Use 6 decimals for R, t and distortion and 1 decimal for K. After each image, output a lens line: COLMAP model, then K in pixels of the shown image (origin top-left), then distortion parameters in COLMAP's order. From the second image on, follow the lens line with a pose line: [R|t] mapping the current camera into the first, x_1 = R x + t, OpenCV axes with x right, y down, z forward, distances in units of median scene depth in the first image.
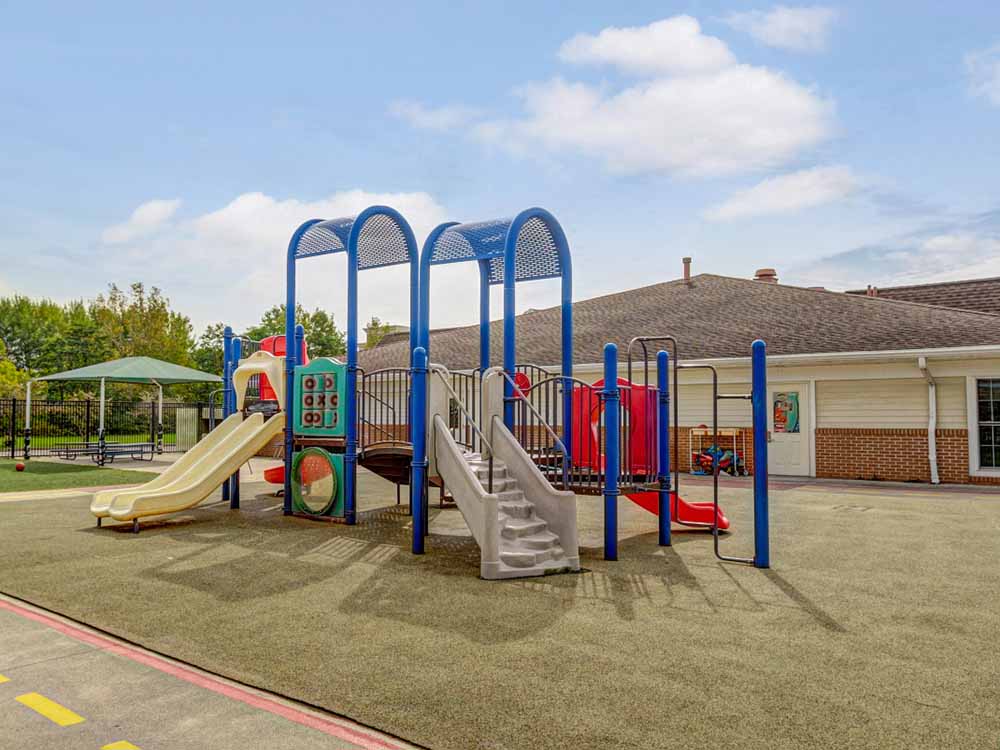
lens RADIAL K [[927.9, 0, 500.0], [0, 927.9, 375.0], [0, 0, 1]] dist [-0.039255, -0.003570]
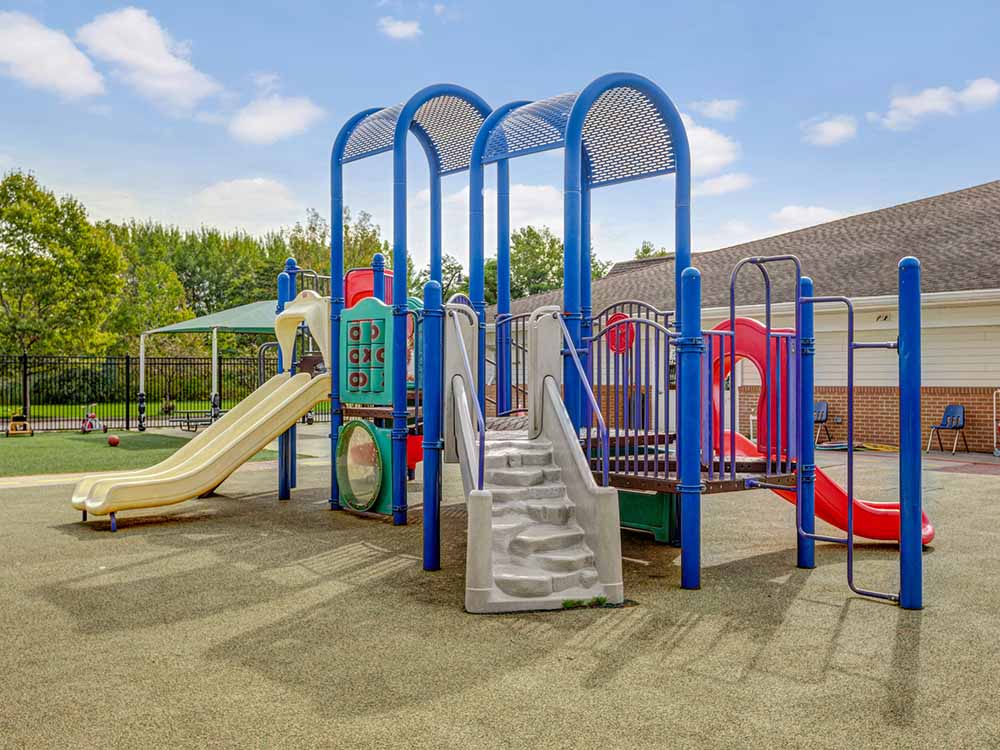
lens RADIAL K [[1239.4, 0, 500.0], [0, 1239.4, 375.0], [0, 0, 1]] dist [-0.028981, -0.015822]
pose [[0.974111, -0.007431, -0.225947, 0.138227], [0.017923, 0.998852, 0.044418, 0.000873], [0.225358, -0.047318, 0.973126, 0.068605]]
